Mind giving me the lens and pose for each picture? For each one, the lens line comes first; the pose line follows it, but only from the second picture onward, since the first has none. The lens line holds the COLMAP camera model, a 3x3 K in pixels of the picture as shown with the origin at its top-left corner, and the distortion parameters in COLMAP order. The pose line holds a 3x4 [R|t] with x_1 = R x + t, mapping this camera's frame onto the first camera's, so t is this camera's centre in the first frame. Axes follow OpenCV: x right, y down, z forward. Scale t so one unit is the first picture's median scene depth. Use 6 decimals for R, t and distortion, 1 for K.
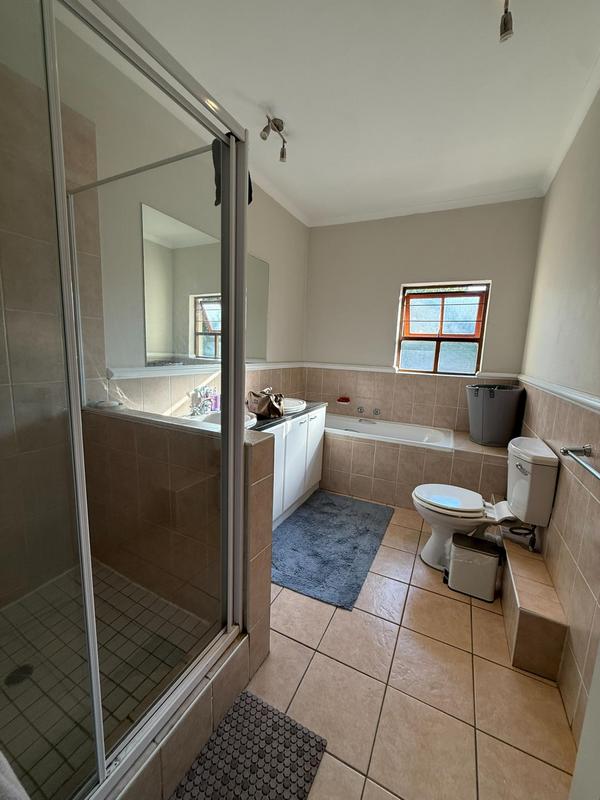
lens RADIAL K [[316.7, 0, 300.5], [0, 316.7, 397.8], [0, 0, 1]] dist [-0.001039, 0.000153]
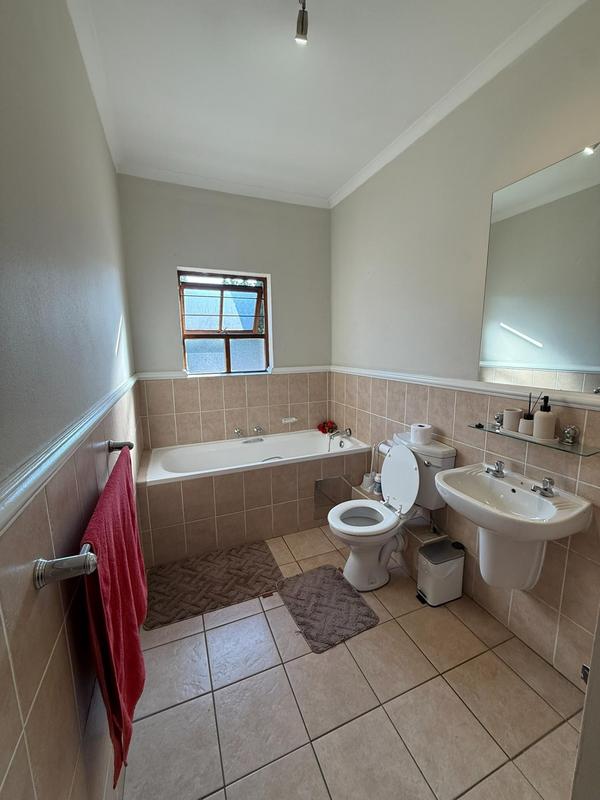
lens RADIAL K [[316.7, 0, 300.5], [0, 316.7, 397.8], [0, 0, 1]] dist [-0.001039, 0.000153]
pose [[0.632482, -0.168594, 0.756005, -0.145880], [0.161202, 0.983304, 0.084419, -0.053043], [-0.757615, 0.068476, 0.649100, 0.263008]]
